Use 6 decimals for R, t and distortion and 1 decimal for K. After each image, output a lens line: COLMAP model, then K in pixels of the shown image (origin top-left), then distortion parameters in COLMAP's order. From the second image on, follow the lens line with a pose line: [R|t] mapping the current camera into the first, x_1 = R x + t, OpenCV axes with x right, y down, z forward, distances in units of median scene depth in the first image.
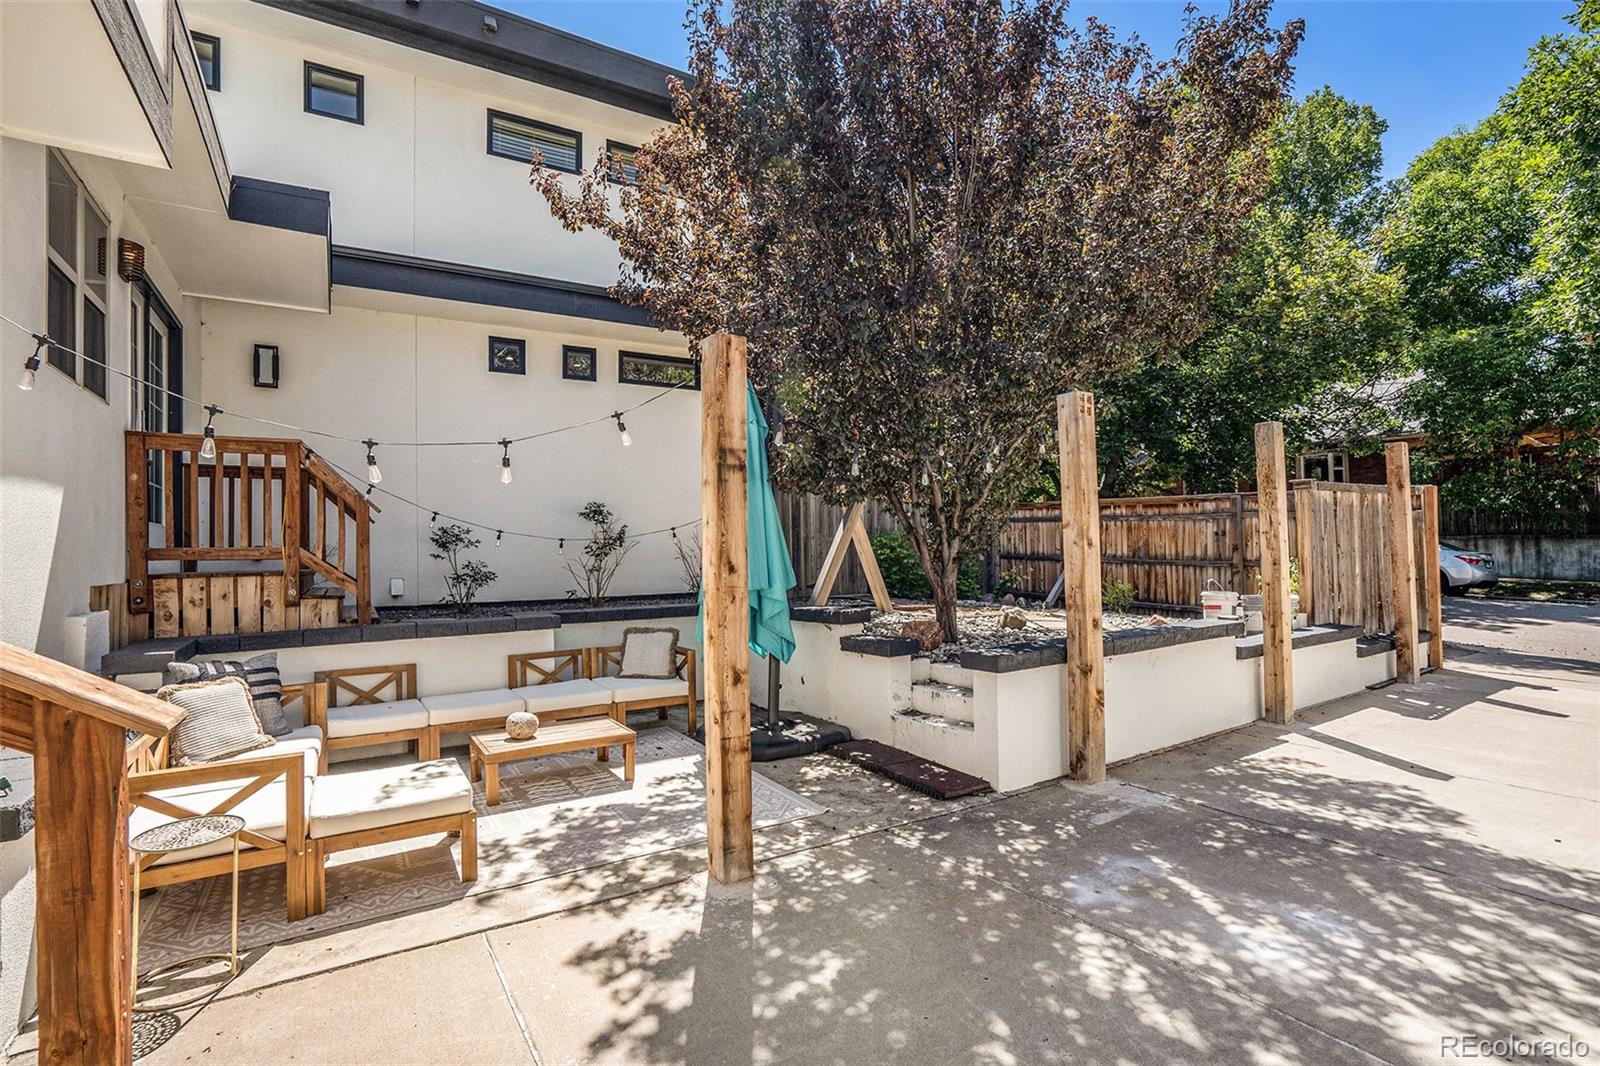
lens RADIAL K [[743.9, 0, 798.9], [0, 743.9, 542.3], [0, 0, 1]] dist [-0.040651, 0.010538]
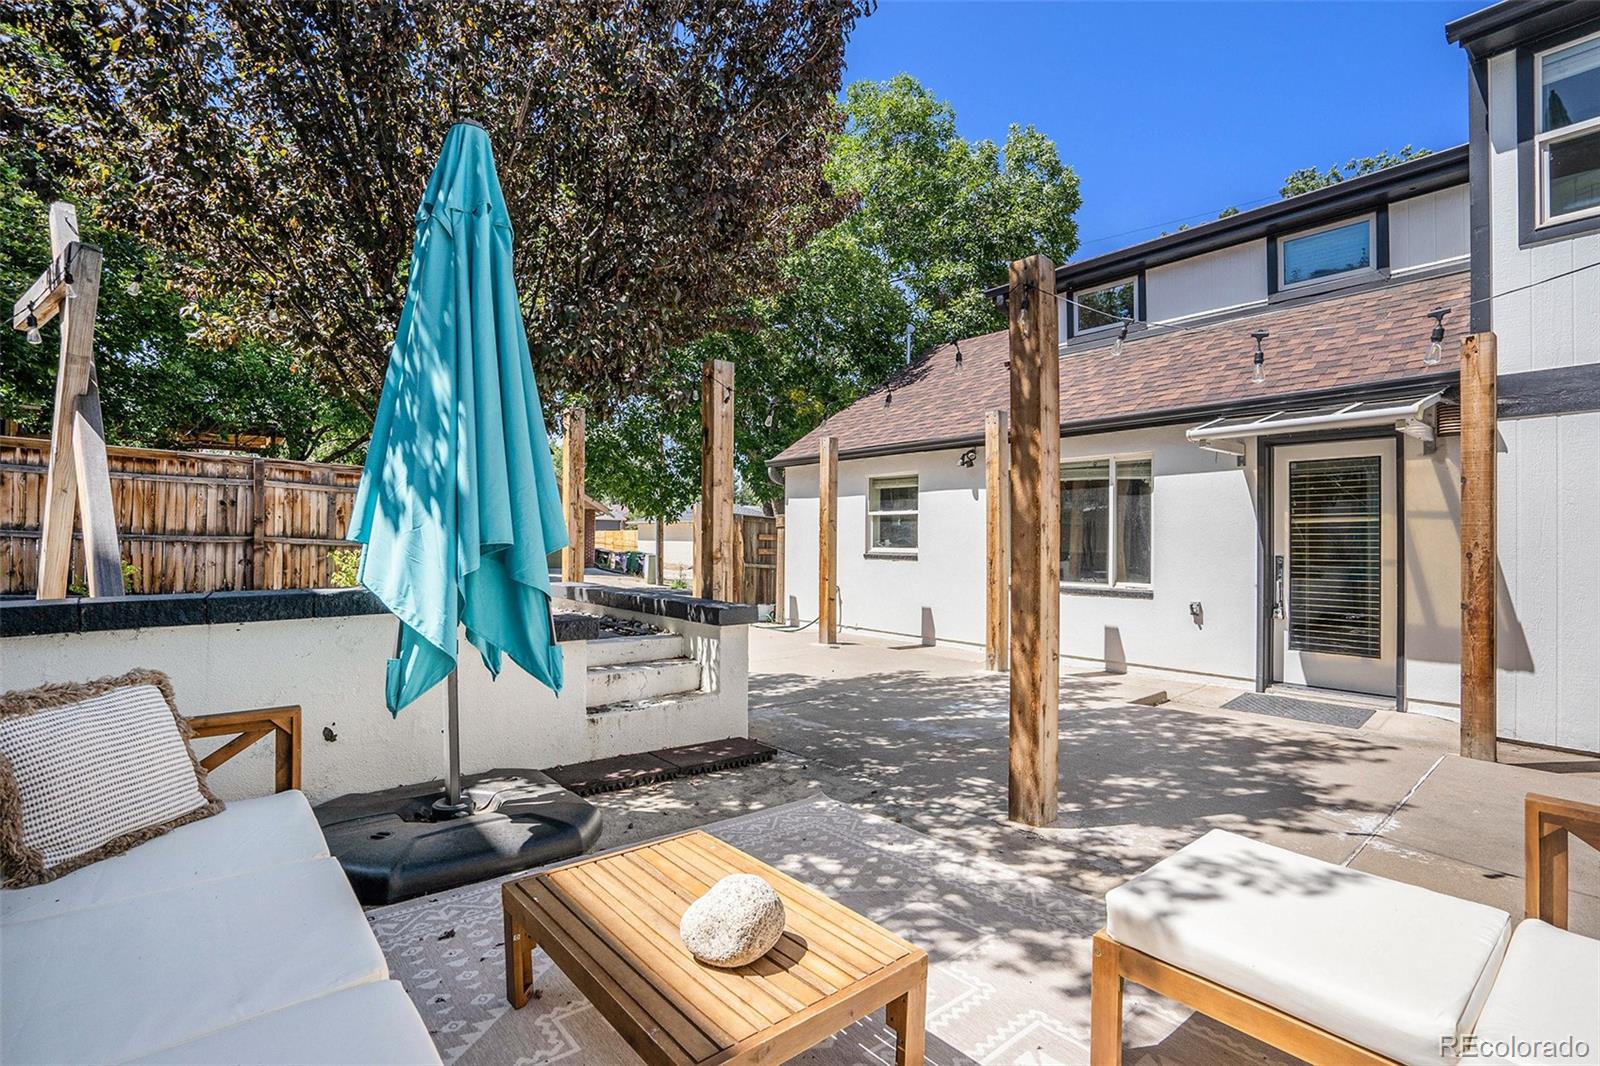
lens RADIAL K [[743.9, 0, 798.9], [0, 743.9, 542.3], [0, 0, 1]] dist [-0.040651, 0.010538]
pose [[-0.138745, 0.020207, 0.990122, -0.927377], [-0.024343, 0.999420, -0.023808, 0.101004], [-0.990029, -0.027406, -0.138172, 1.301872]]
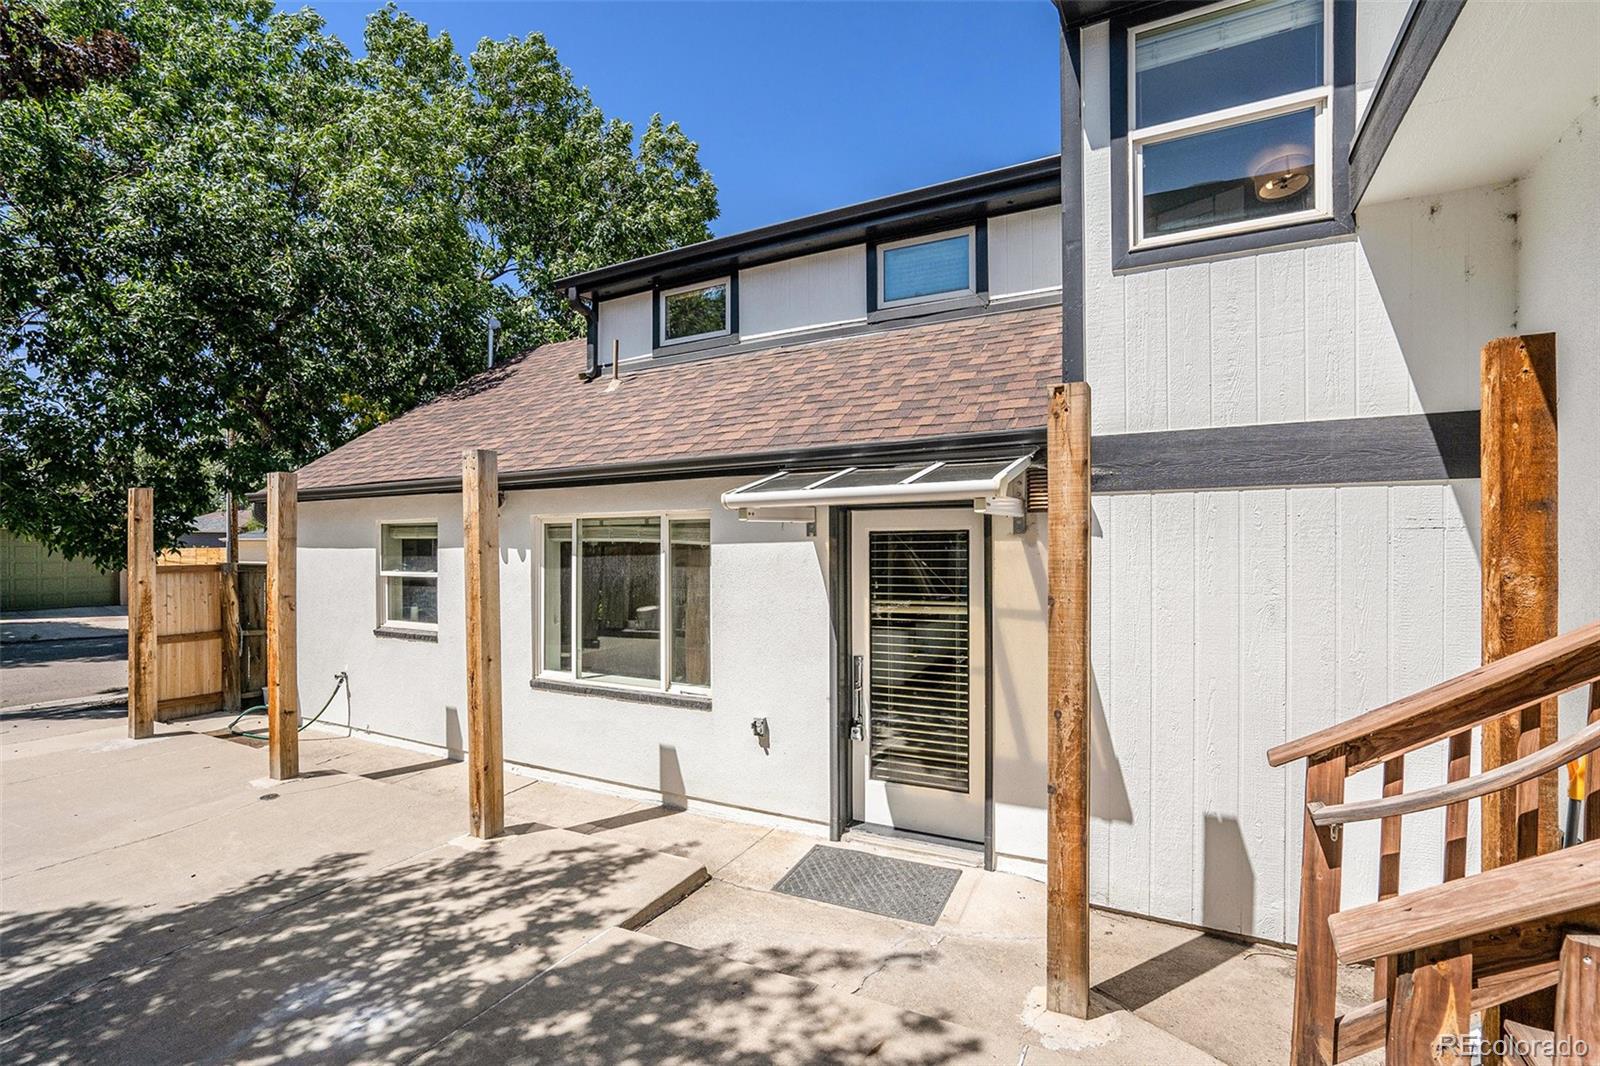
lens RADIAL K [[730.7, 0, 777.2], [0, 730.7, 549.8], [0, 0, 1]] dist [-0.053802, 0.028759]
pose [[-0.478597, 0.012882, 0.877940, -0.433767], [-0.004406, 0.999845, -0.017072, -0.108027], [-0.878024, -0.012039, -0.478466, 0.672213]]
